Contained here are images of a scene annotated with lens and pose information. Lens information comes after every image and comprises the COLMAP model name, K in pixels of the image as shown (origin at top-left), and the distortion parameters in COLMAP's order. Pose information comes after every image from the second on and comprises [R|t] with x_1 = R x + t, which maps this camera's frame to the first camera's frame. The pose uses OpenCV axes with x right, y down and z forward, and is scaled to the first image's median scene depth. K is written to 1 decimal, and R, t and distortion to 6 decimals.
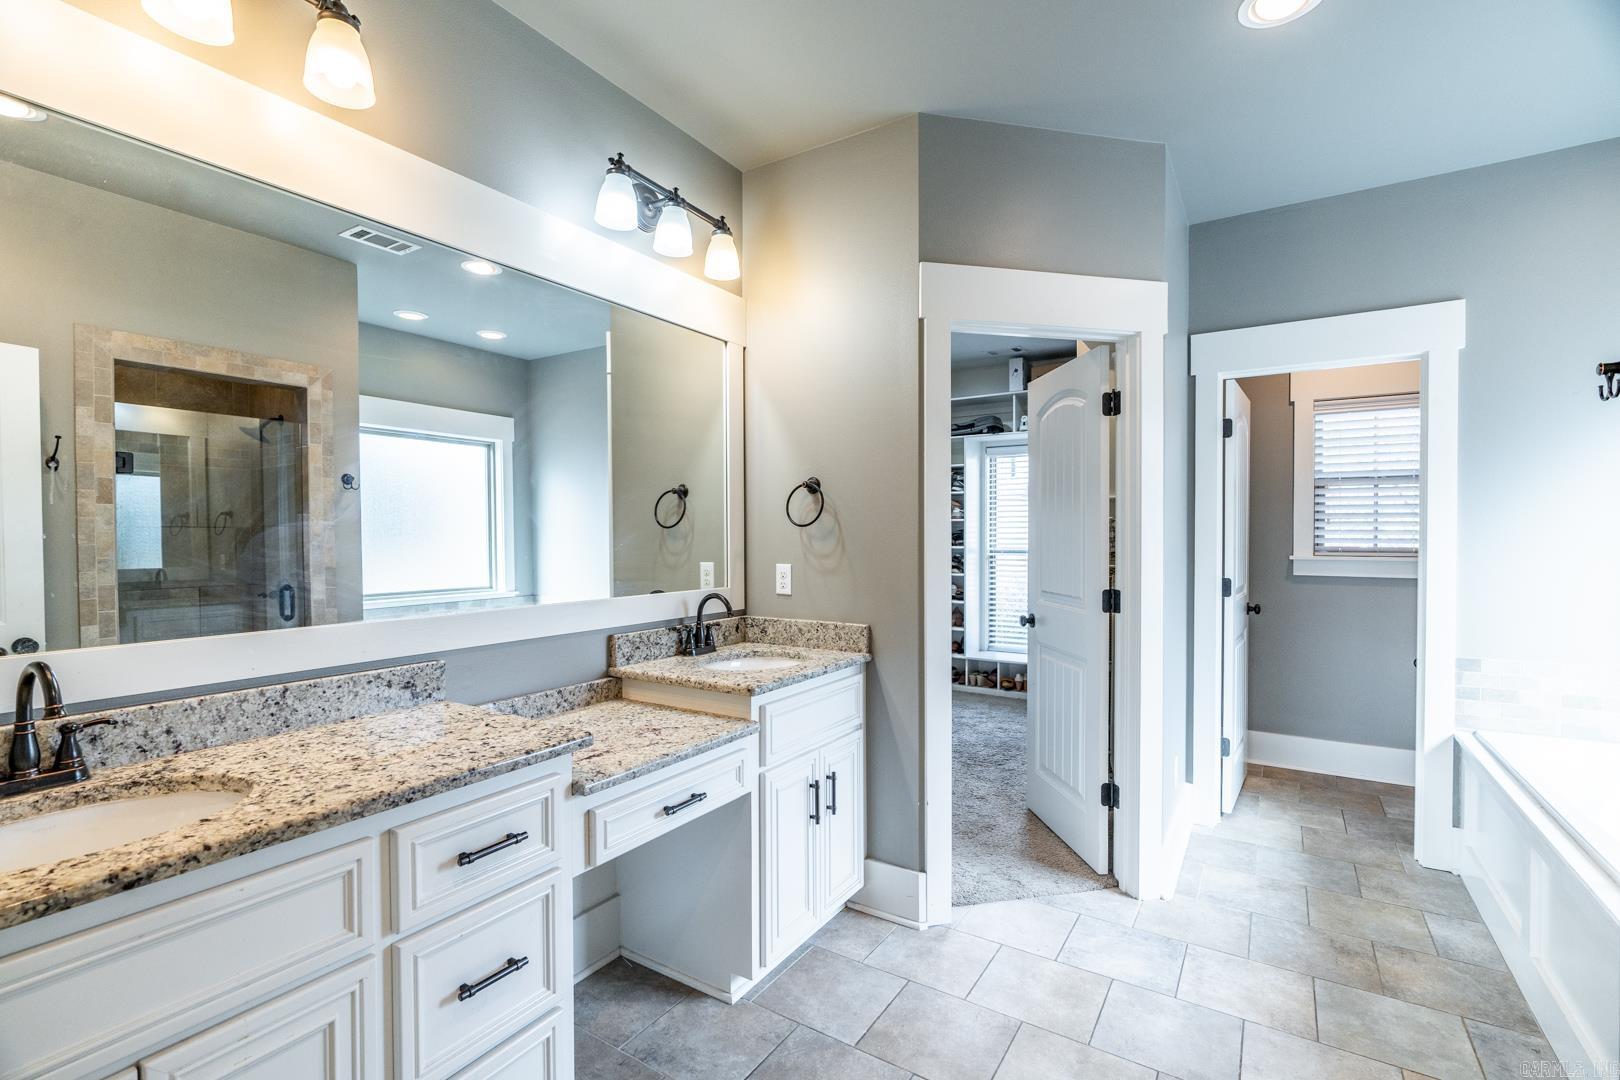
lens RADIAL K [[739.3, 0, 805.0], [0, 739.3, 545.5], [0, 0, 1]] dist [-0.003224, 0.004024]
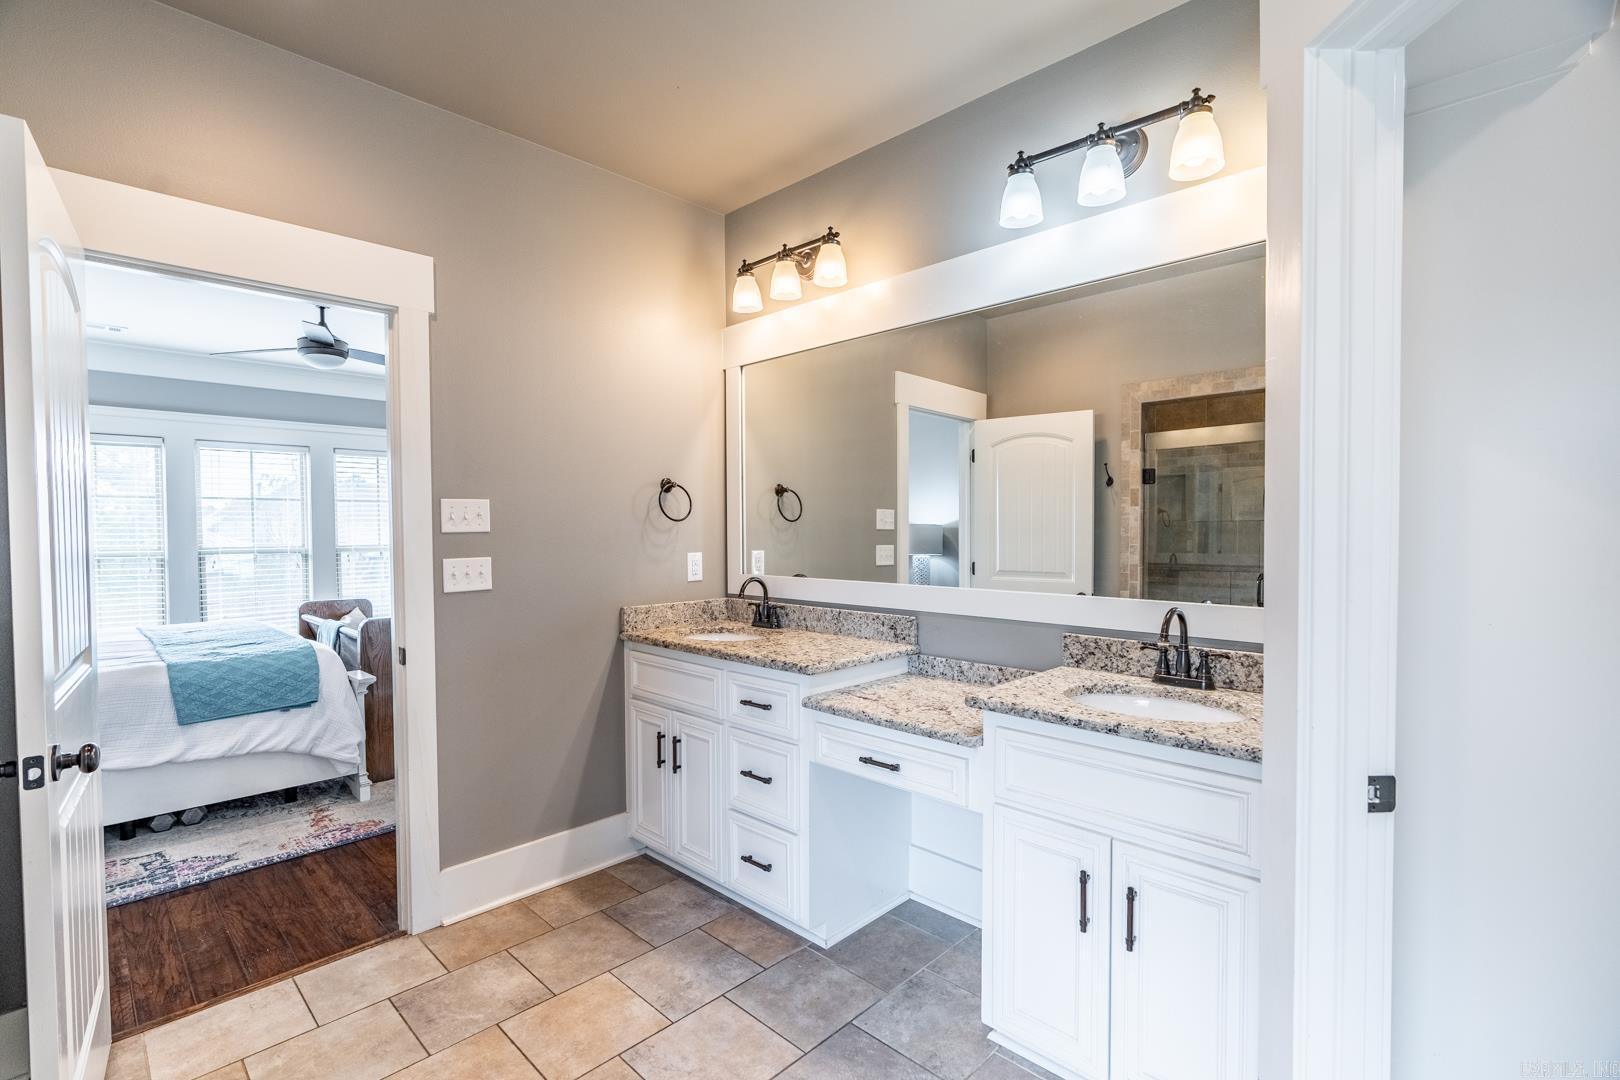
lens RADIAL K [[739.3, 0, 805.4], [0, 739.3, 540.6], [0, 0, 1]] dist [-0.003224, 0.004024]
pose [[-0.192455, 0.019942, -0.981103, 0.844262], [-0.014259, 0.999631, 0.023116, -0.020140], [0.981202, 0.018438, -0.192099, 0.943892]]
